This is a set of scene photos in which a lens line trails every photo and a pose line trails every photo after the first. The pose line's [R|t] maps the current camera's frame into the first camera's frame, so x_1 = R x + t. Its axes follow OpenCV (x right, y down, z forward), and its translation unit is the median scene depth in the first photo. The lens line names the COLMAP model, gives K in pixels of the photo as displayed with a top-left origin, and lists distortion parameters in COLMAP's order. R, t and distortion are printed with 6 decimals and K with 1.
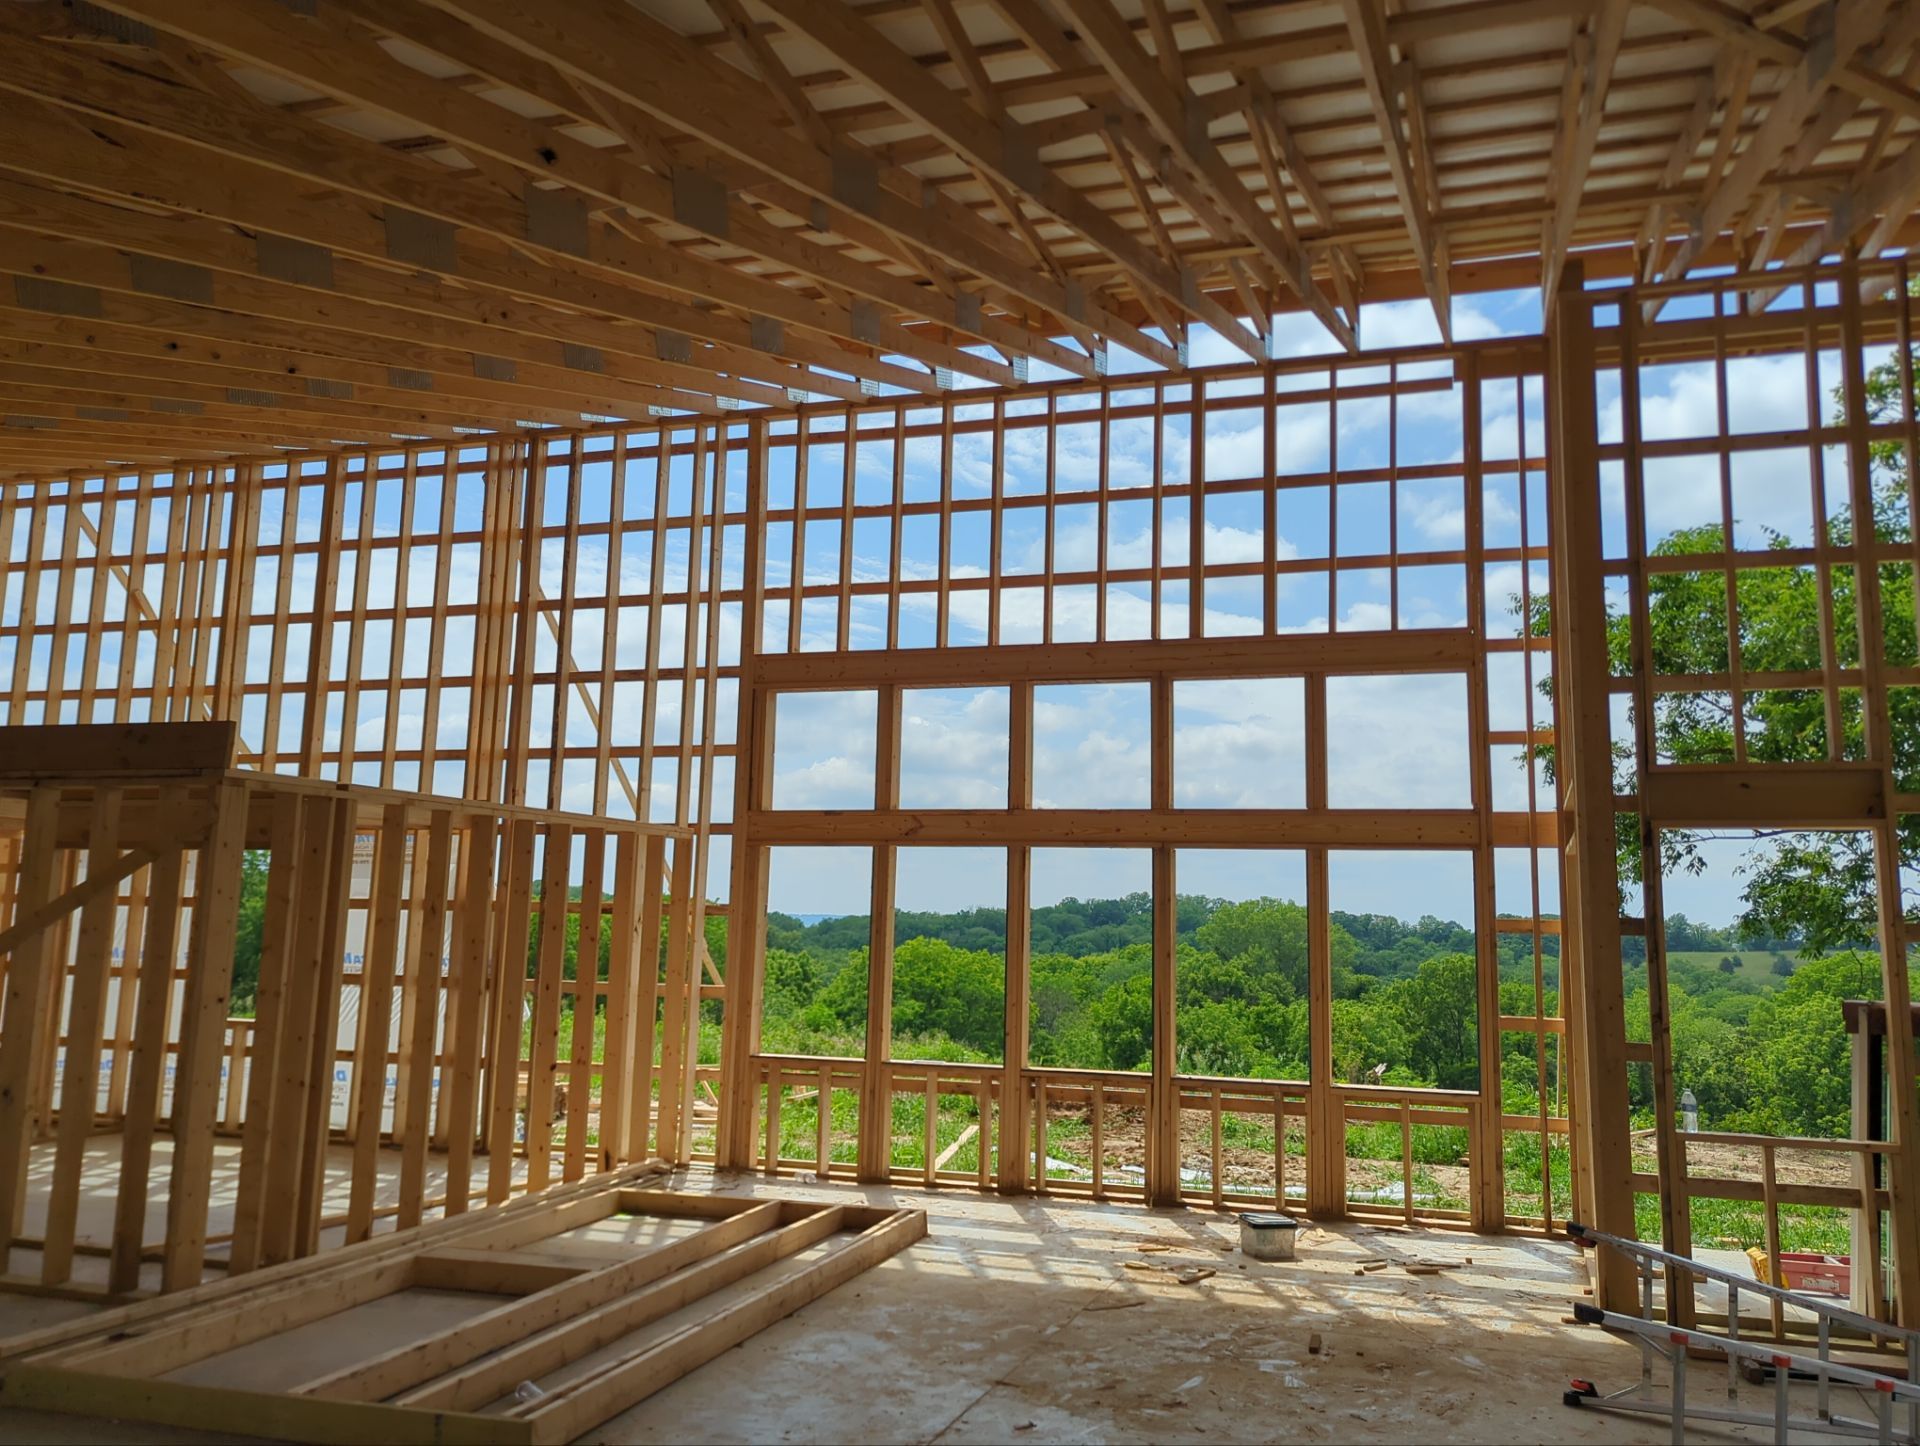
lens RADIAL K [[1599.1, 0, 959.0], [0, 1599.1, 678.7], [0, 0, 1]] dist [0.054169, -0.002206]
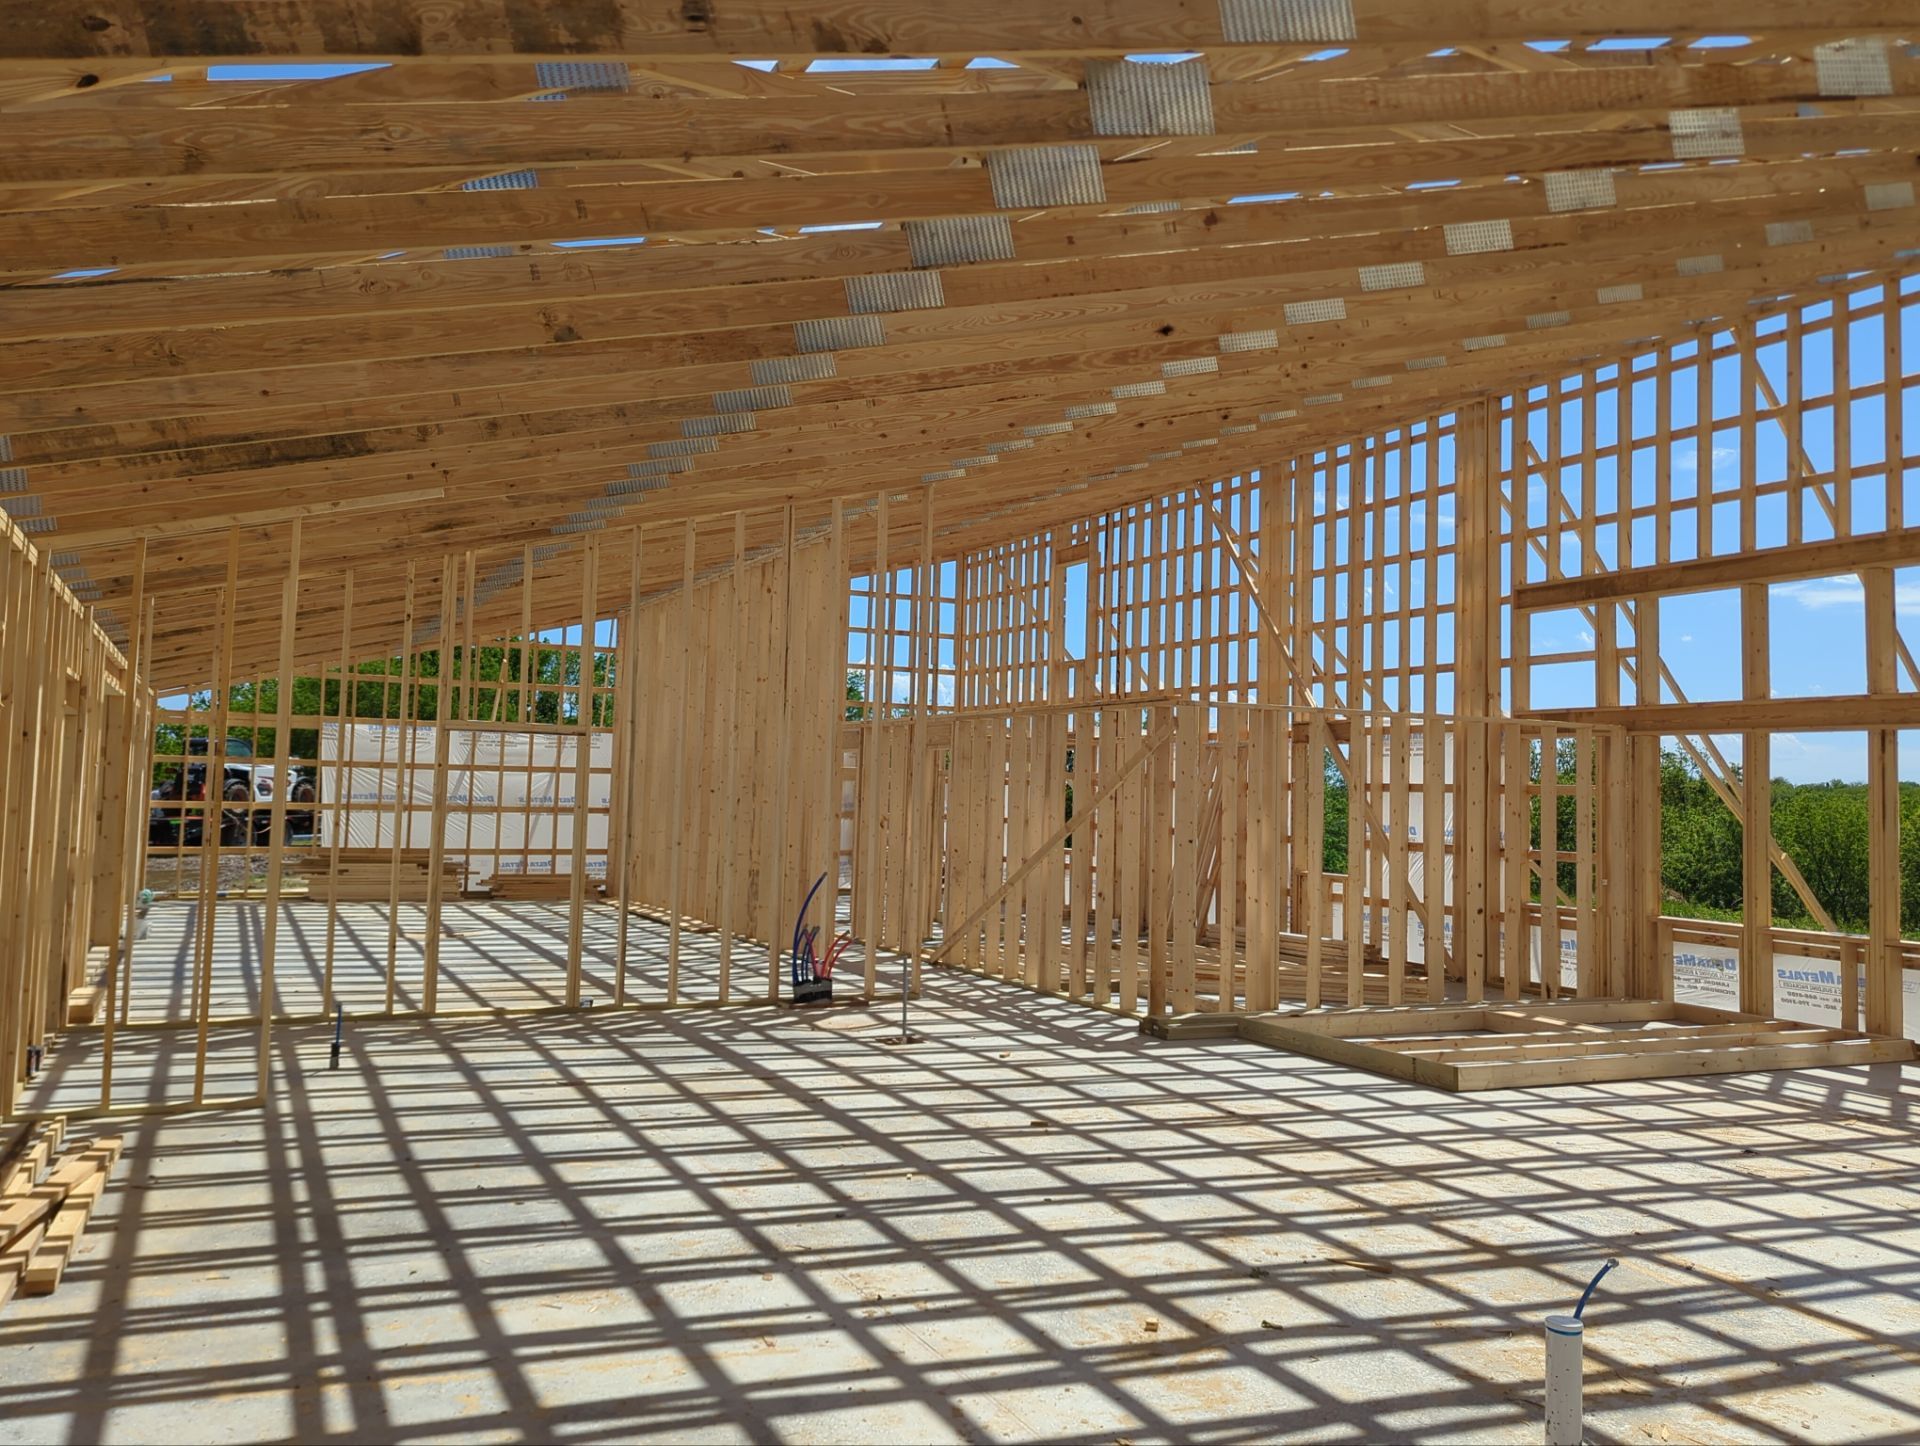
lens RADIAL K [[1599.1, 0, 959.0], [0, 1599.1, 678.7], [0, 0, 1]] dist [0.054169, -0.002206]
pose [[0.682212, -0.055852, -0.729018, 0.329731], [0.104023, 0.994350, 0.021164, -0.009653], [0.723716, -0.090273, 0.684168, -0.115937]]
